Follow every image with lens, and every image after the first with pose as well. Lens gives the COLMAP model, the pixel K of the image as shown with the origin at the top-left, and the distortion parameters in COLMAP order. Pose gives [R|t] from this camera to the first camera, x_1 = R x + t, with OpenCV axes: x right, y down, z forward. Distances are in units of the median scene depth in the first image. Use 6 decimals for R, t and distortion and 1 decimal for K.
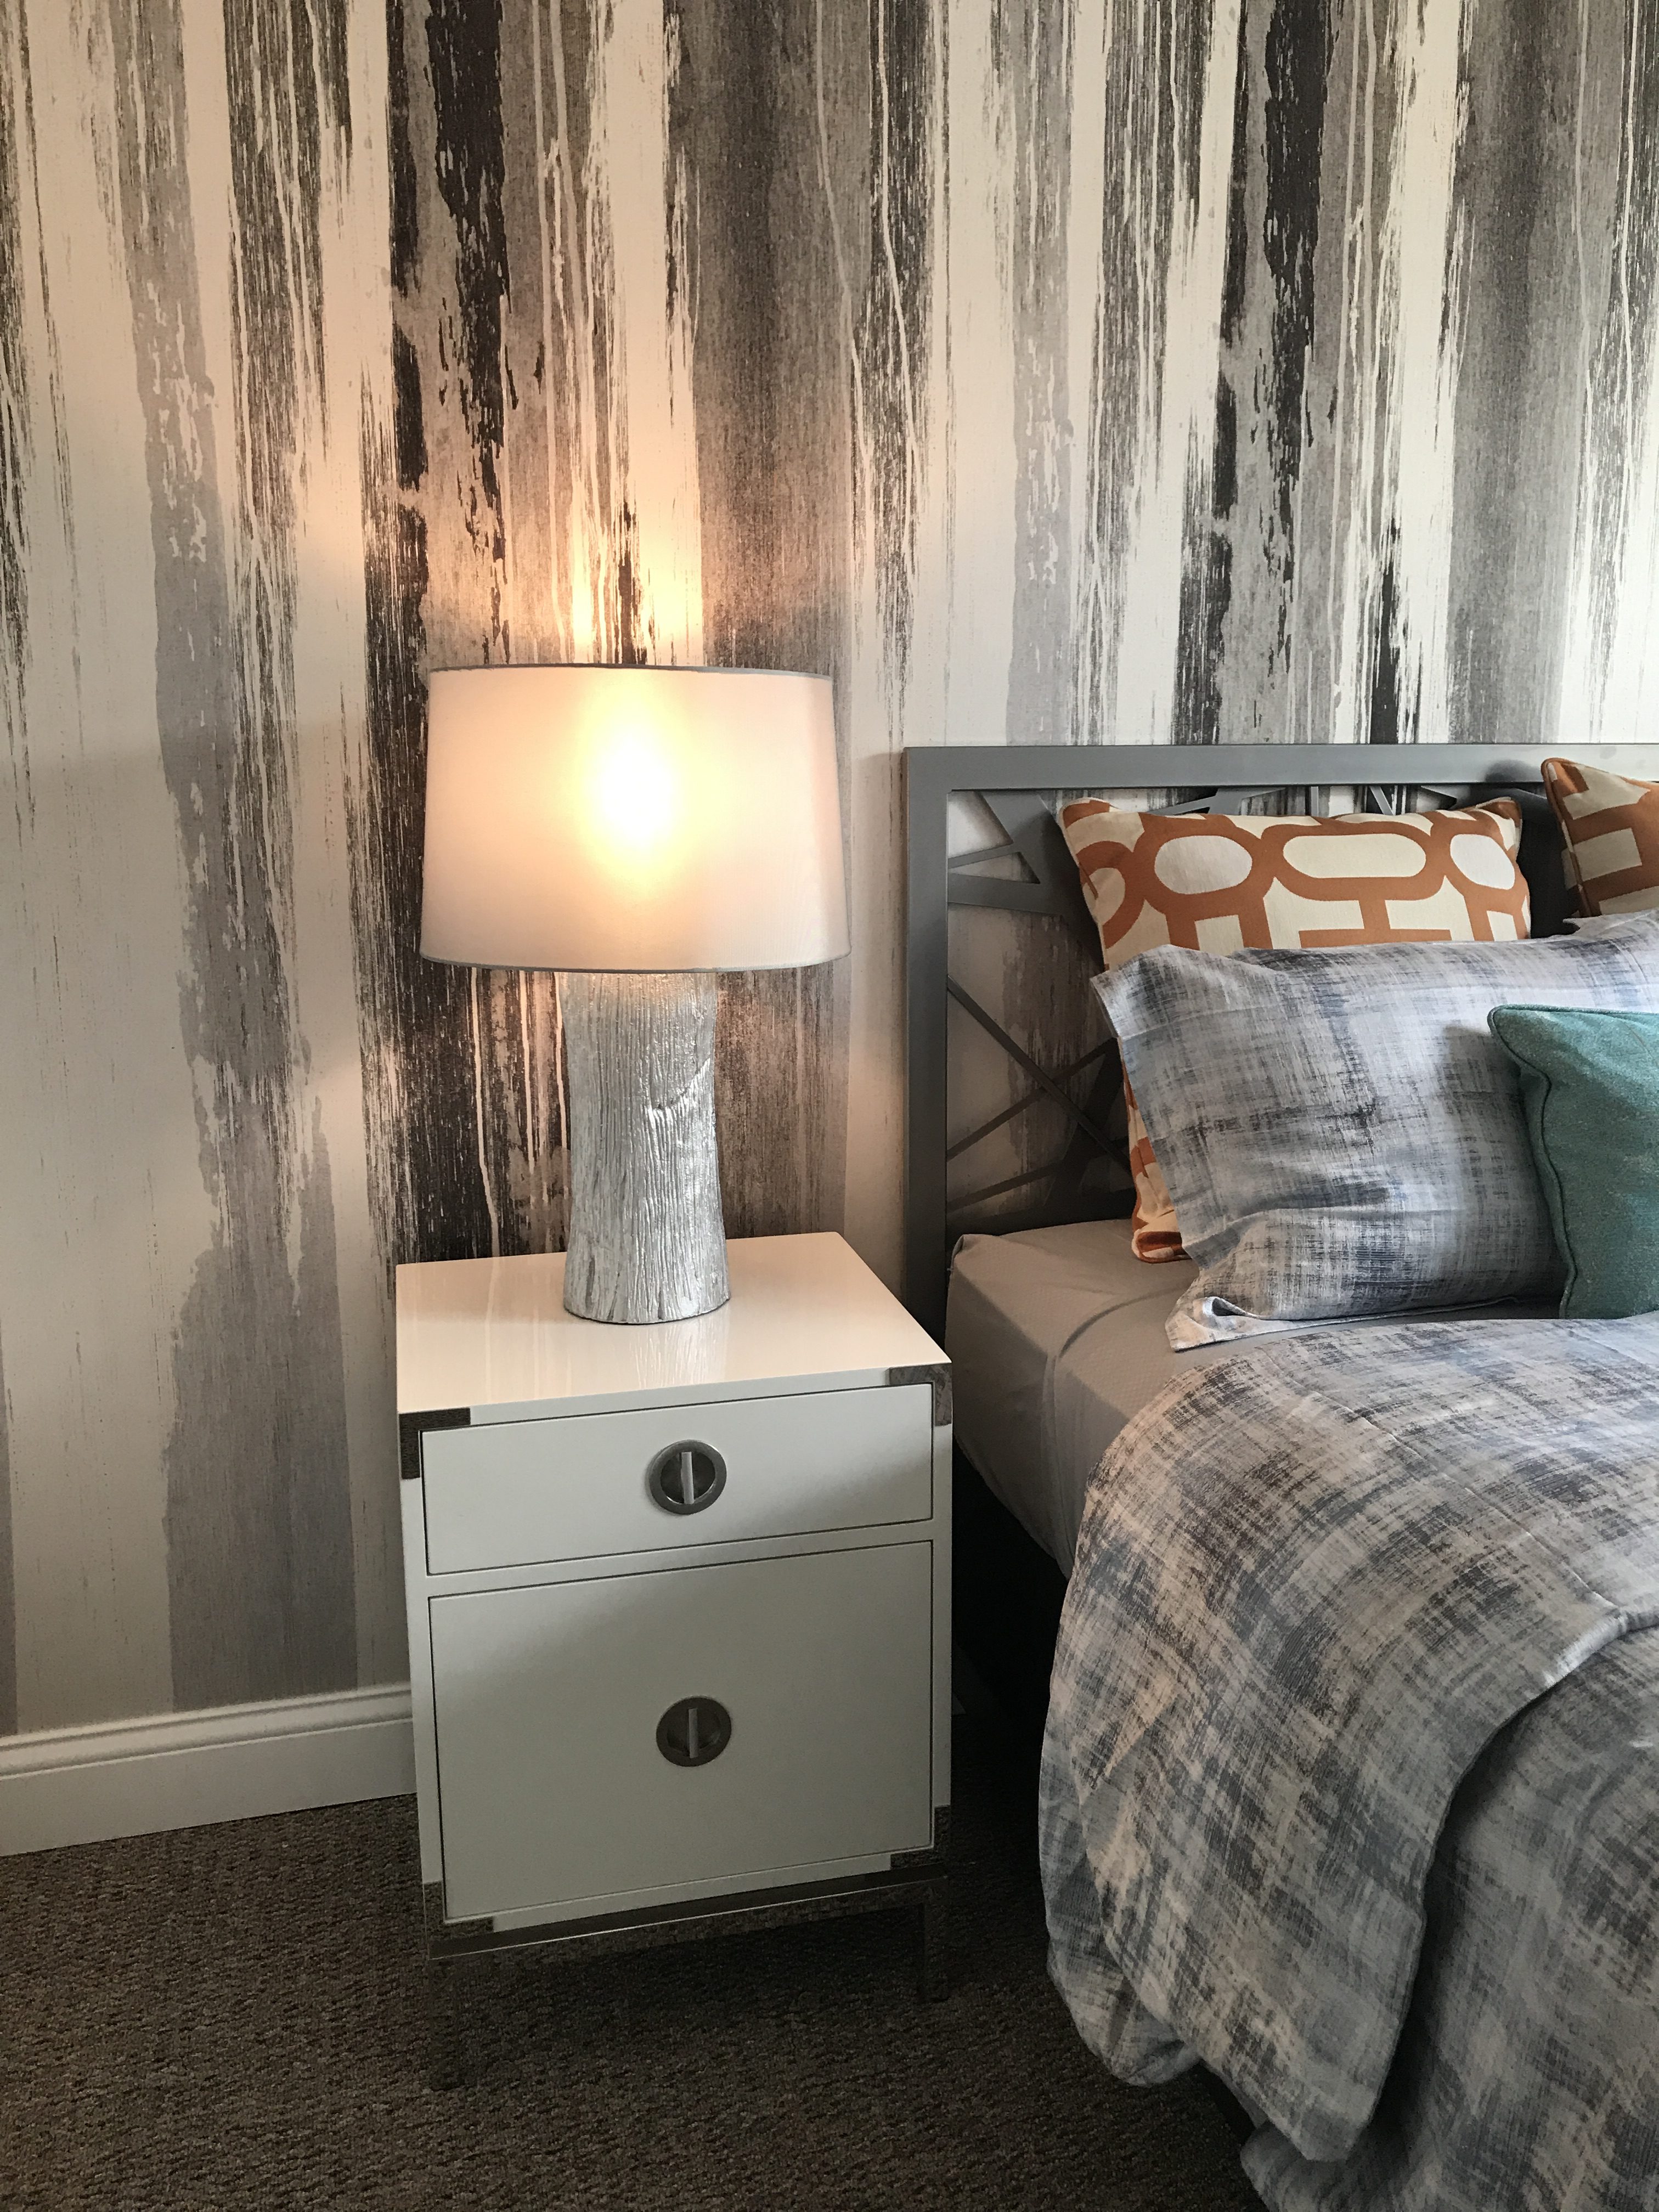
lens RADIAL K [[1822.5, 0, 835.5], [0, 1822.5, 1060.8], [0, 0, 1]] dist [-0.012779, 0.039114]
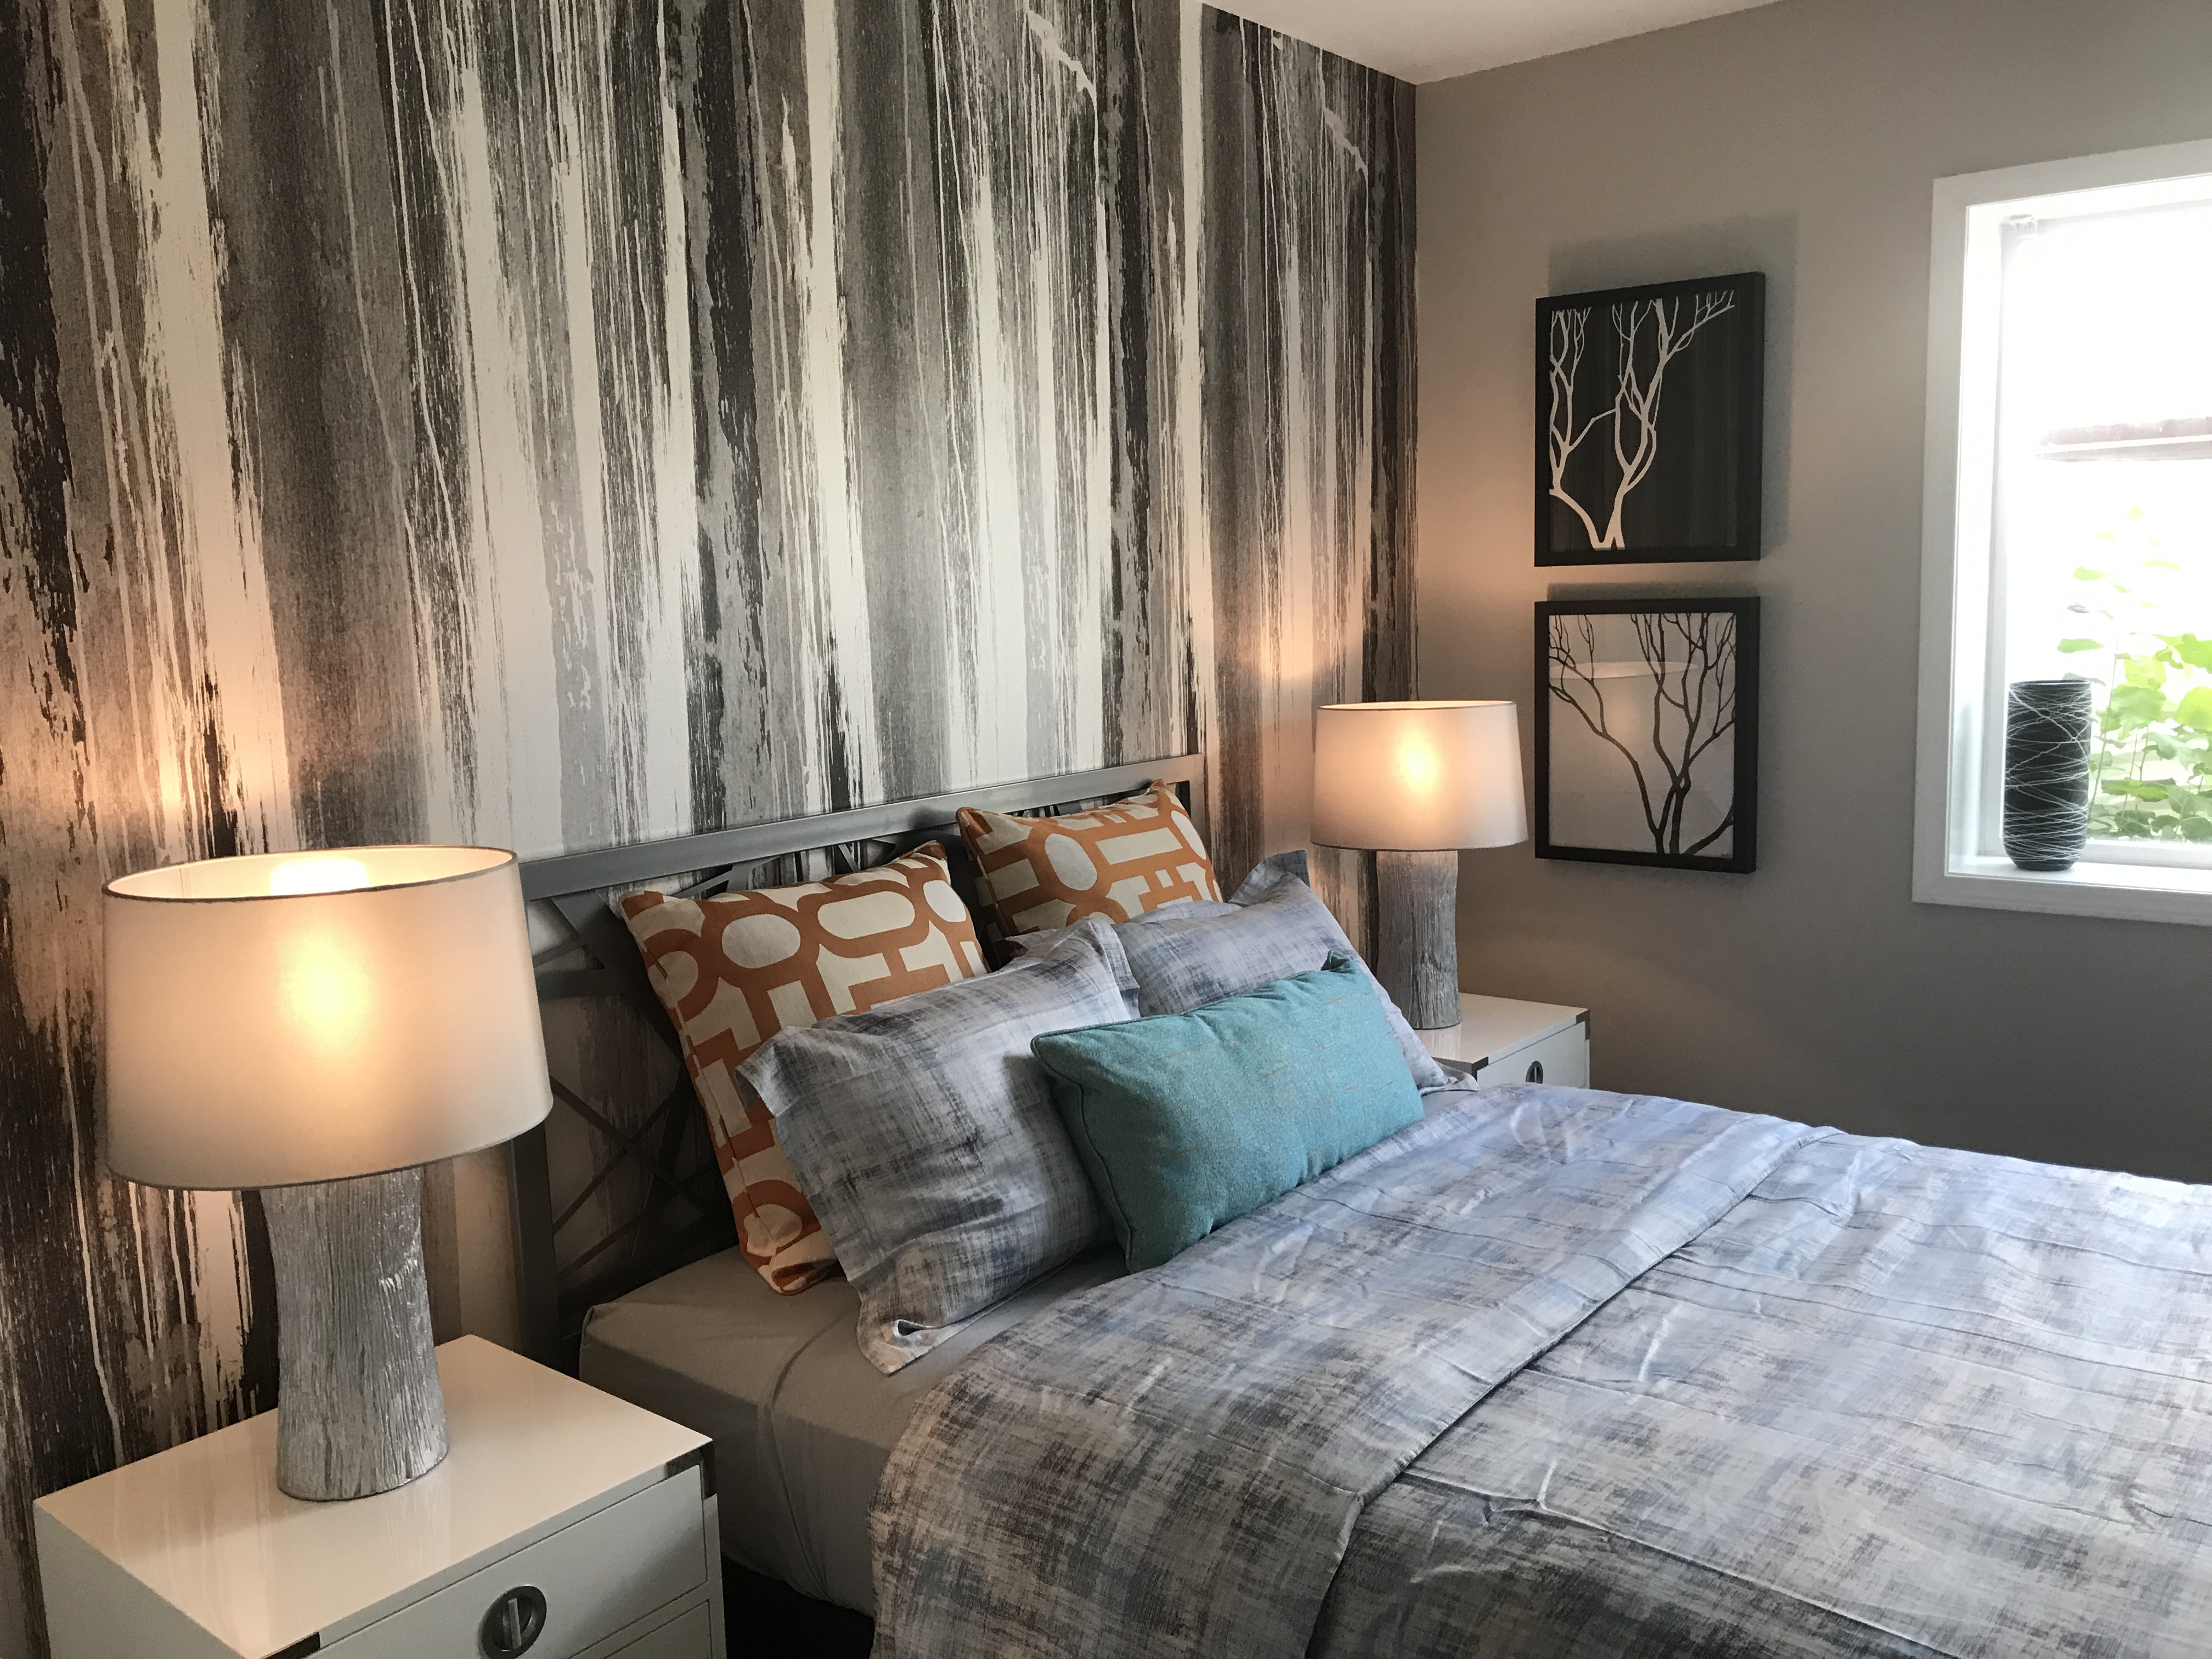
lens RADIAL K [[2045.3, 0, 807.3], [0, 2045.3, 690.5], [0, 0, 1]] dist [0.149377, -0.358905]
pose [[0.815837, -0.099829, 0.569600, -0.506414], [0.141797, 0.989451, -0.029683, -0.219307], [-0.560628, 0.104984, 0.821386, -0.132746]]
